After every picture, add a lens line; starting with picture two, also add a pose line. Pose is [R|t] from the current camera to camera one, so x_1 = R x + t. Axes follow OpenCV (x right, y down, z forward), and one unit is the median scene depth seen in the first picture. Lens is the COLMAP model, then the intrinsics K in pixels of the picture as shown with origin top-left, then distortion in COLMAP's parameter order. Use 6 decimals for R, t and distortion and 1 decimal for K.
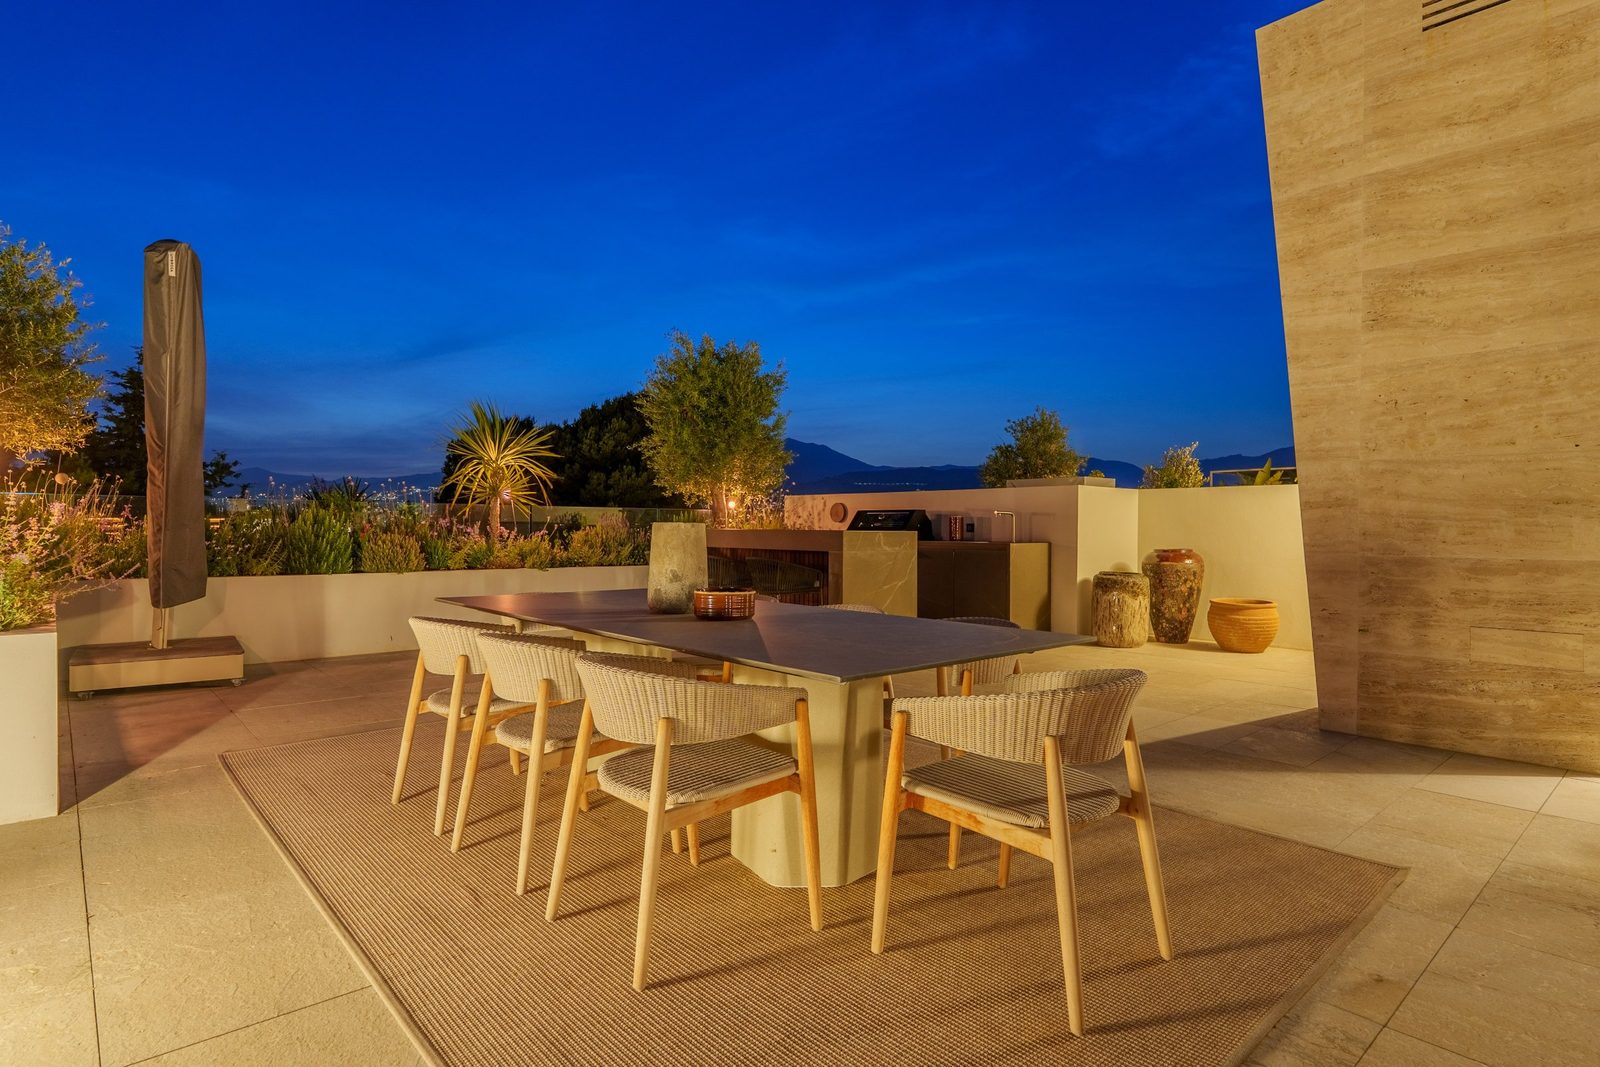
lens RADIAL K [[841.6, 0, 800.0], [0, 841.6, 533.5], [0, 0, 1]] dist [-0.000132, -0.000230]
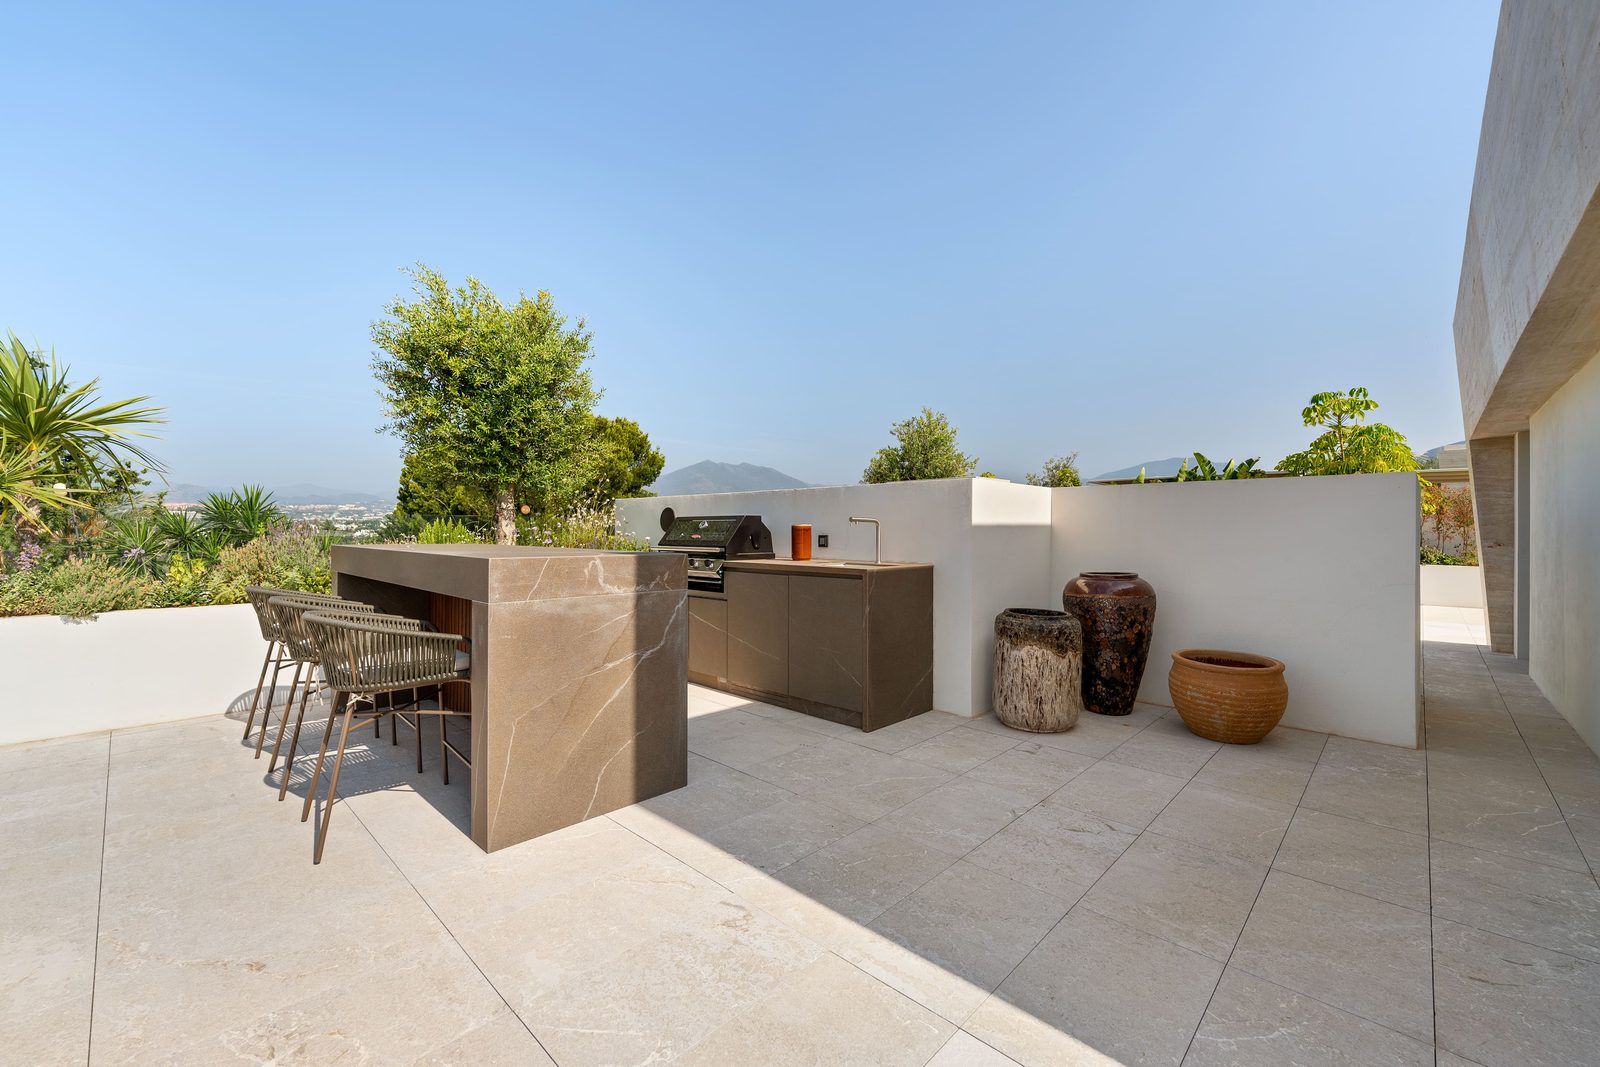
lens RADIAL K [[651.8, 0, 800.0], [0, 651.8, 533.5], [0, 0, 1]] dist [-0.000632, -0.000243]
pose [[0.997220, -0.001739, 0.074492, 0.157082], [0.002069, 0.999988, -0.004346, -0.012182], [-0.074483, 0.004488, 0.997212, 0.498575]]
